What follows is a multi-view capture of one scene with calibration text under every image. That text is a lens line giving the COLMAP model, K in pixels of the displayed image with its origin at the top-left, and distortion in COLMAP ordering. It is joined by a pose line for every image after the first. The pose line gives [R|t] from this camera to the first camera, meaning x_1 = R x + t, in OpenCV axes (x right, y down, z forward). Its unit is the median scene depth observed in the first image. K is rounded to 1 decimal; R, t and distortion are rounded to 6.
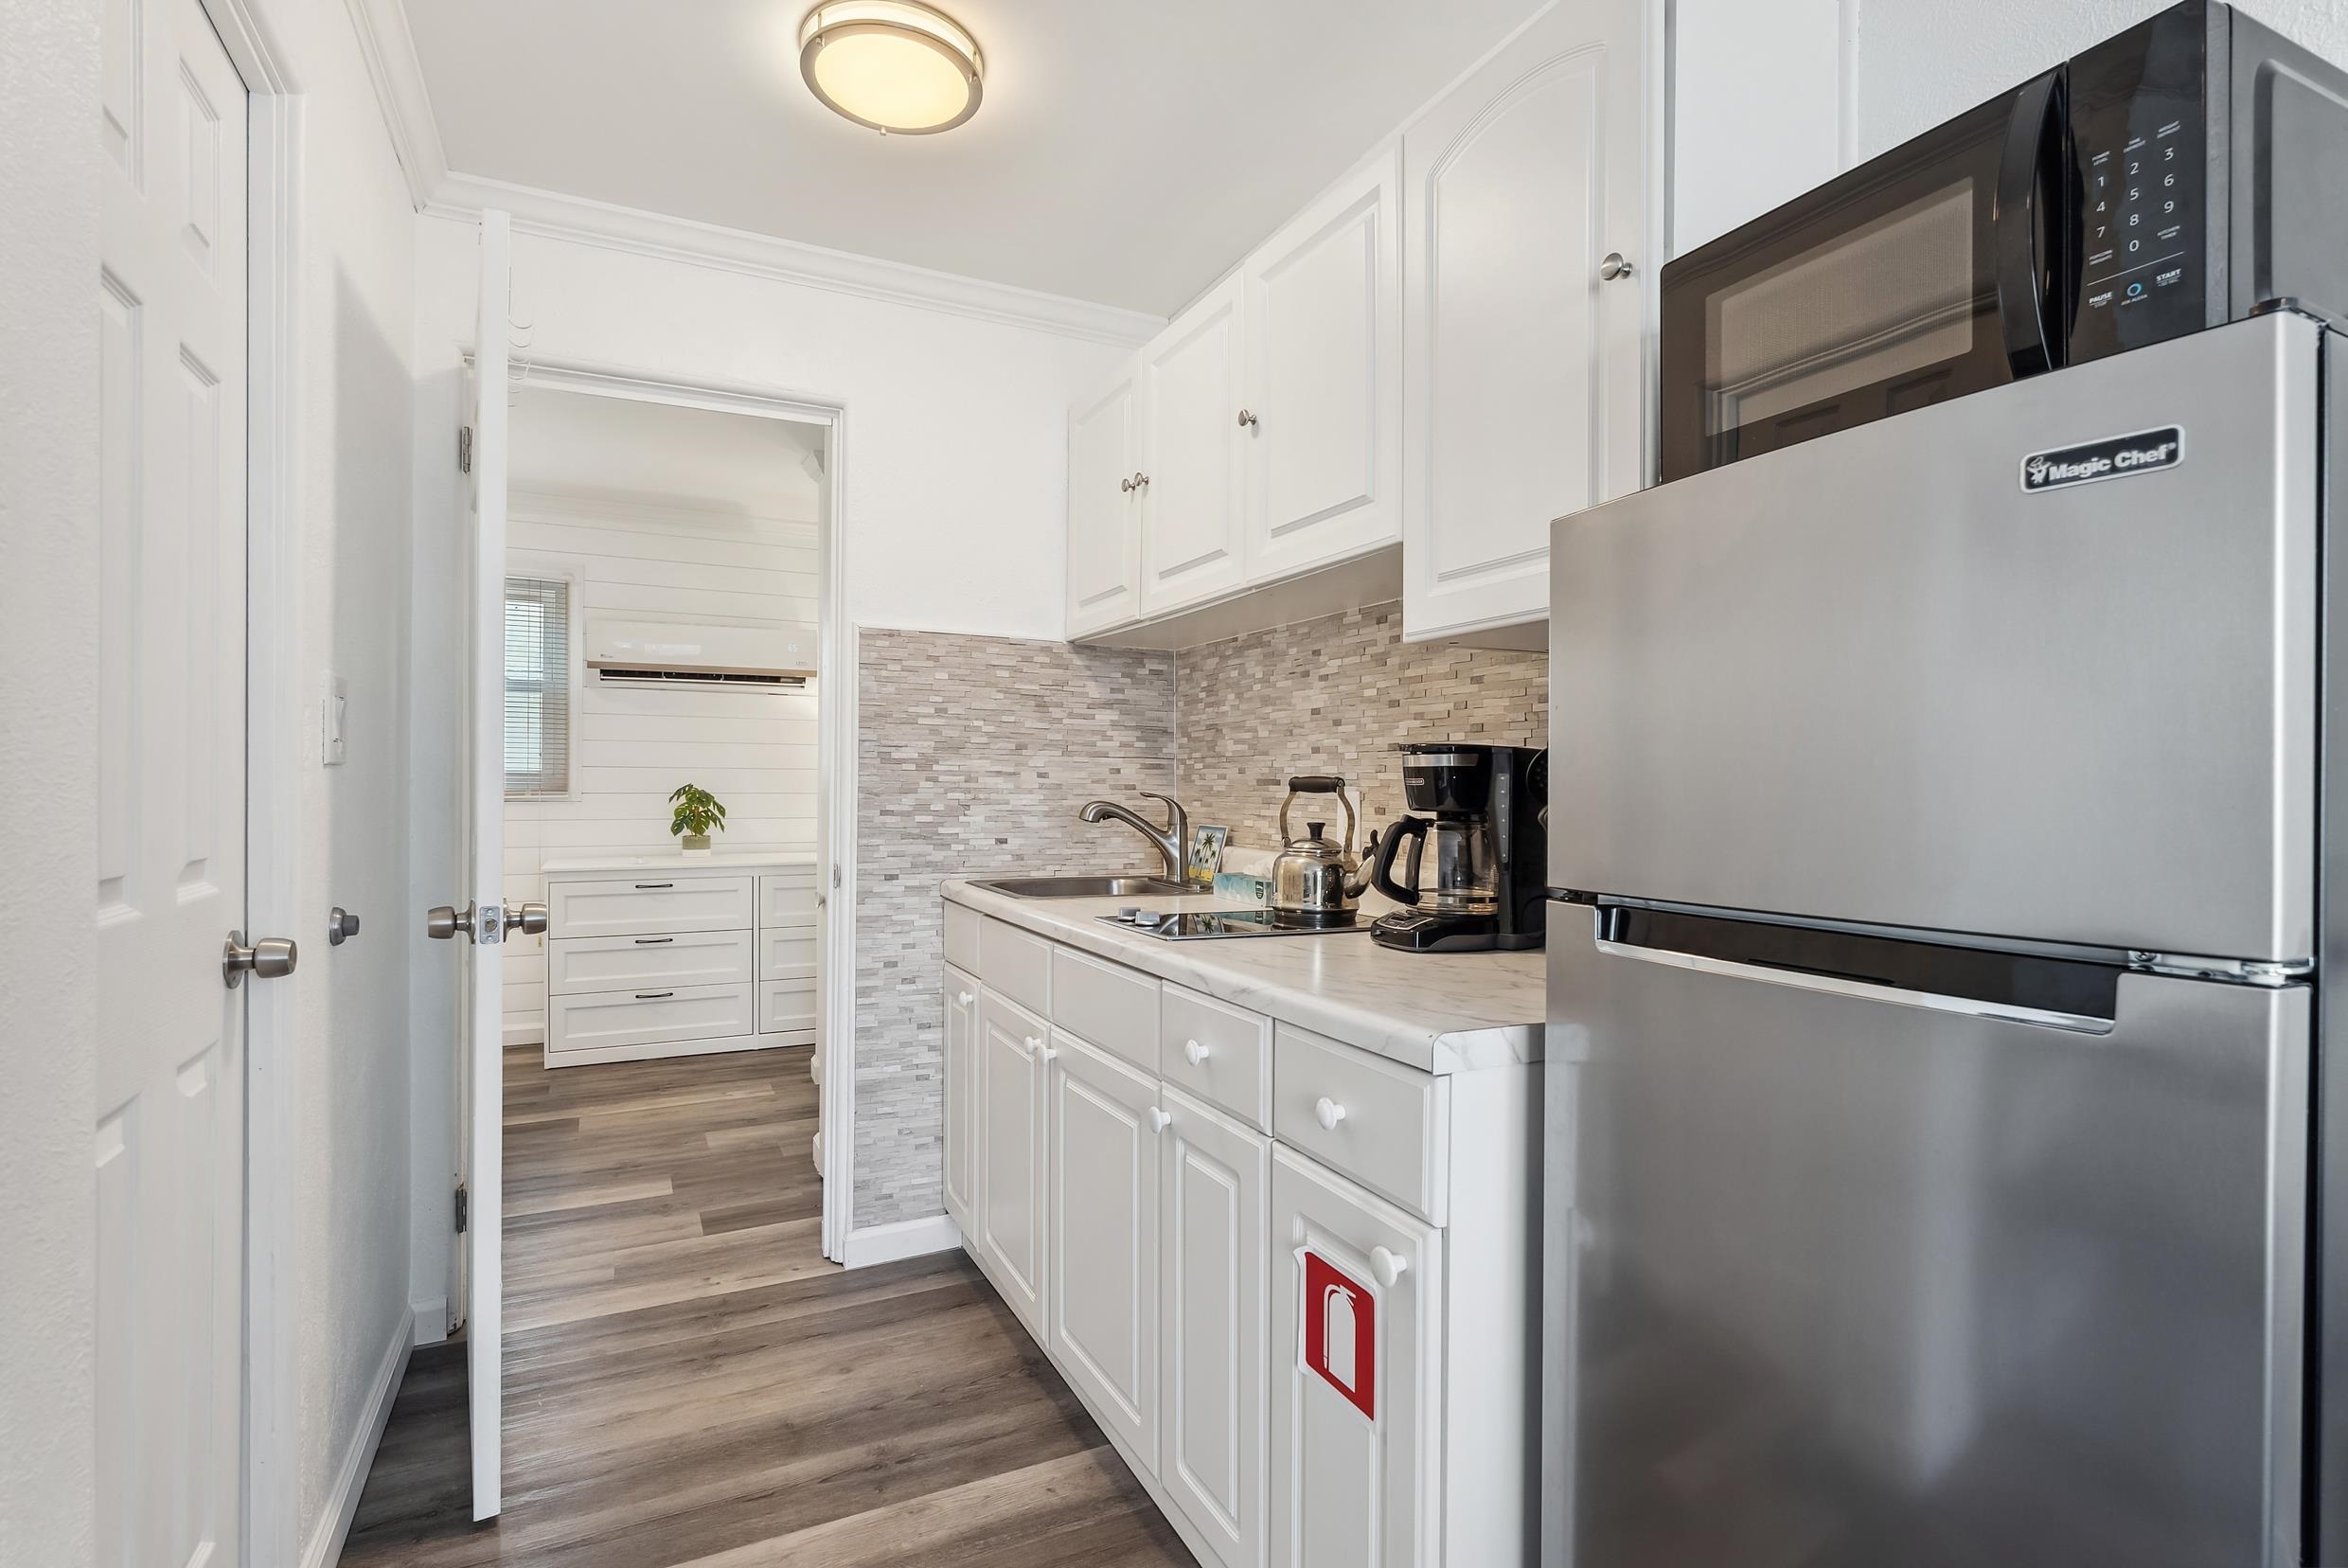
lens RADIAL K [[1116.4, 0, 1164.1], [0, 1116.4, 792.9], [0, 0, 1]] dist [-0.002705, -0.000230]
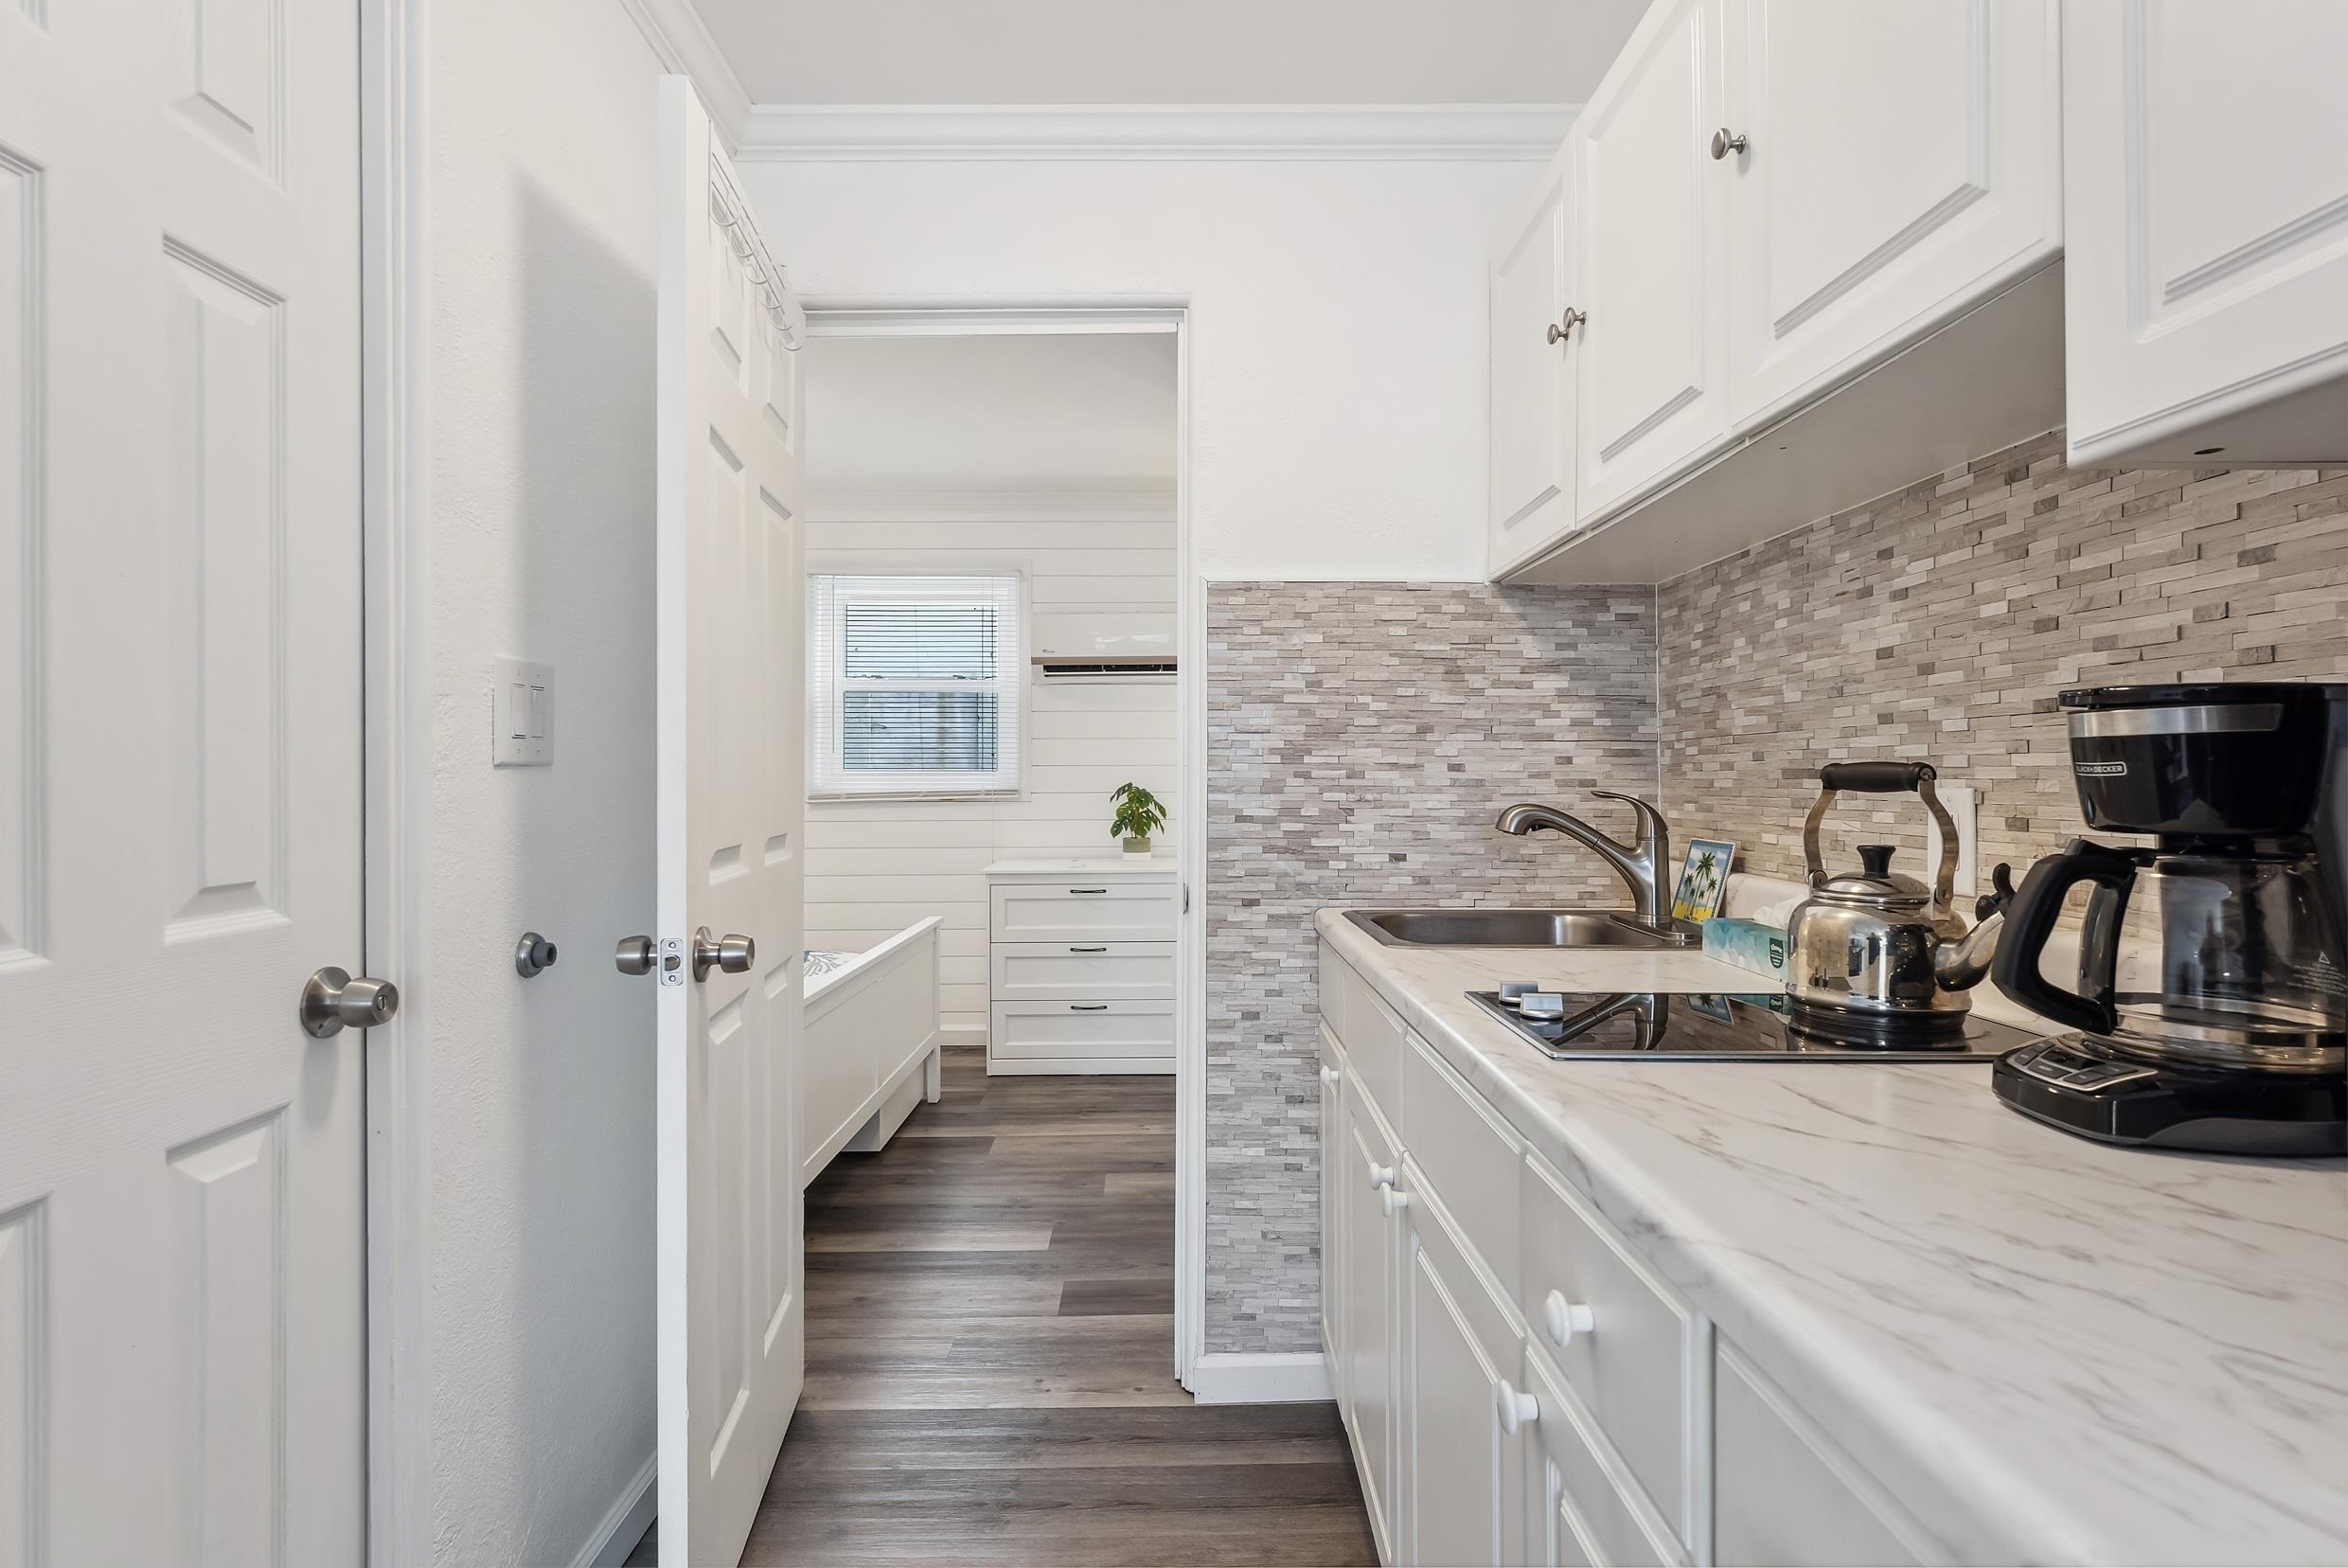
lens RADIAL K [[1159.0, 0, 1173.1], [0, 1159.0, 779.9], [0, 0, 1]] dist [-0.001594, -0.001365]
pose [[0.902158, -0.008992, -0.431312, 0.053583], [0.005652, 0.999943, -0.009024, -0.002204], [0.431369, 0.005704, 0.902158, 0.255968]]
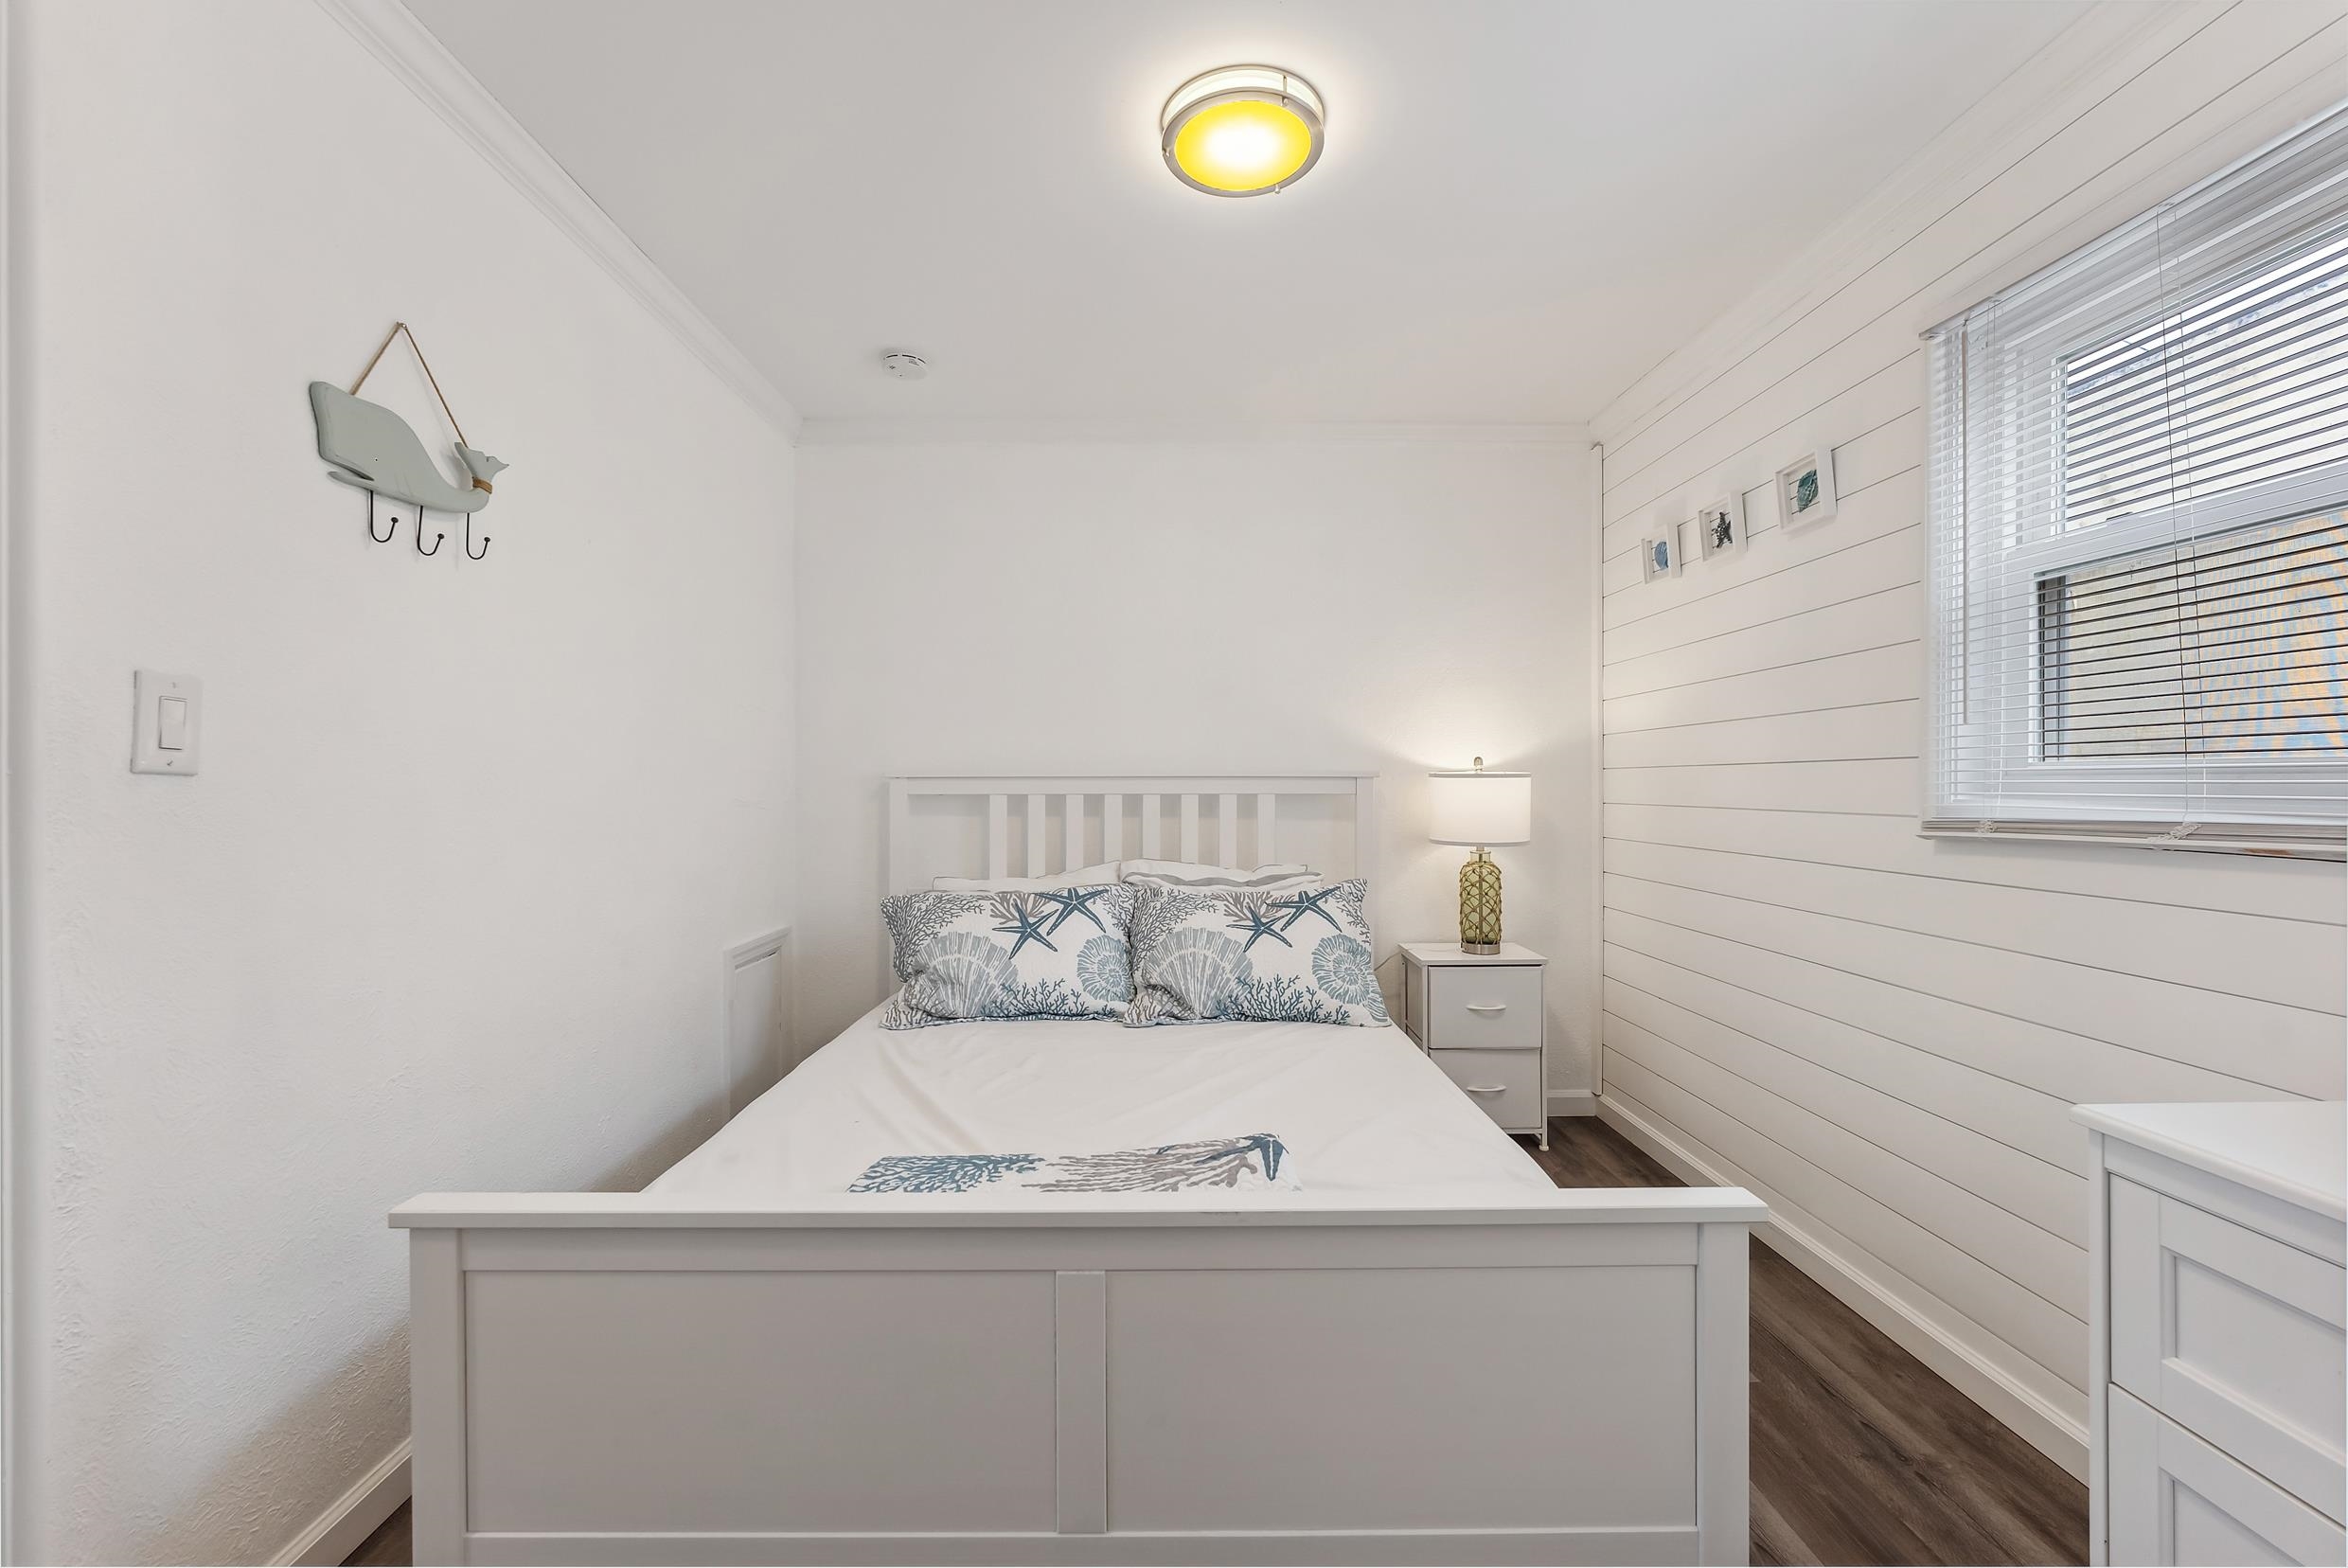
lens RADIAL K [[973.3, 0, 1174.0], [0, 973.3, 784.0], [0, 0, 1]] dist [0.000067, 0.000053]
pose [[-0.420866, -0.007351, -0.907093, -0.406135], [-0.011740, 0.999928, -0.002656, -0.016323], [0.907047, 0.009531, -0.420922, 1.473150]]
